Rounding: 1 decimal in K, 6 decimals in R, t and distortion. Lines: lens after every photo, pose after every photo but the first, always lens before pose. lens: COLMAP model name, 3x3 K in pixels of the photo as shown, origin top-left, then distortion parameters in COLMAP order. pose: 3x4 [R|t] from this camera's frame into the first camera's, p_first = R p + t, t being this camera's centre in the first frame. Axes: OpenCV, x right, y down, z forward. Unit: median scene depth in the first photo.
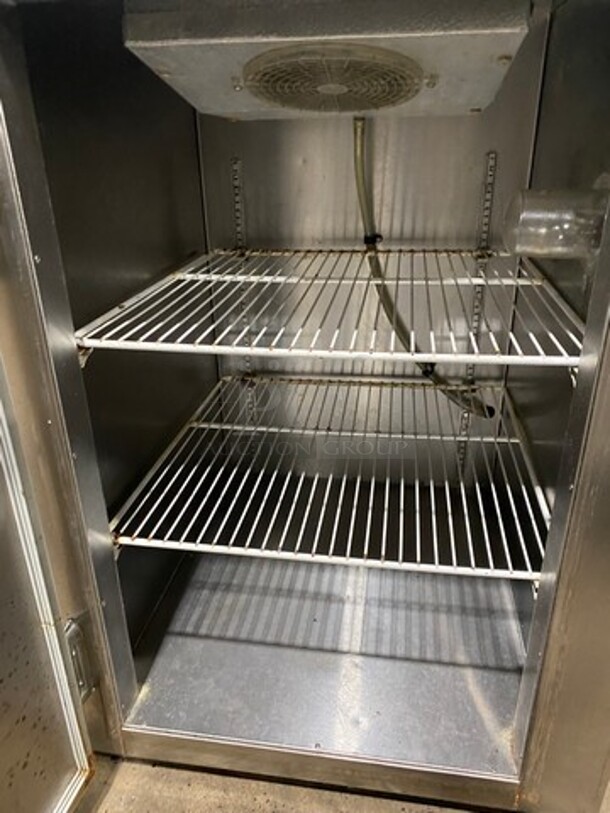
lens RADIAL K [[598.6, 0, 300.8], [0, 598.6, 408.0], [0, 0, 1]] dist [0.183944, -0.134555]
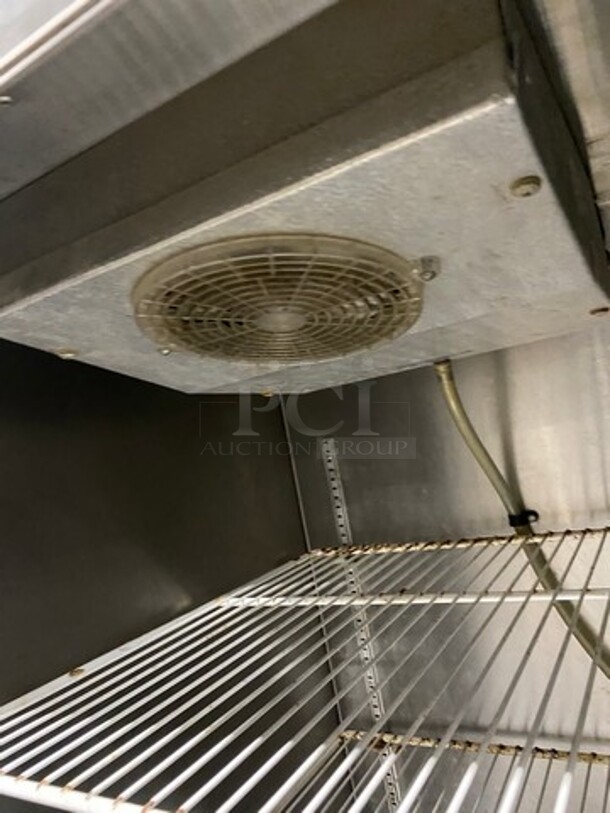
lens RADIAL K [[598.6, 0, 300.8], [0, 598.6, 408.0], [0, 0, 1]] dist [0.183944, -0.134555]
pose [[0.888850, -0.166808, -0.426757, 0.198024], [-0.038207, 0.901153, -0.431815, -0.105002], [0.456603, 0.400123, 0.794616, 0.348924]]
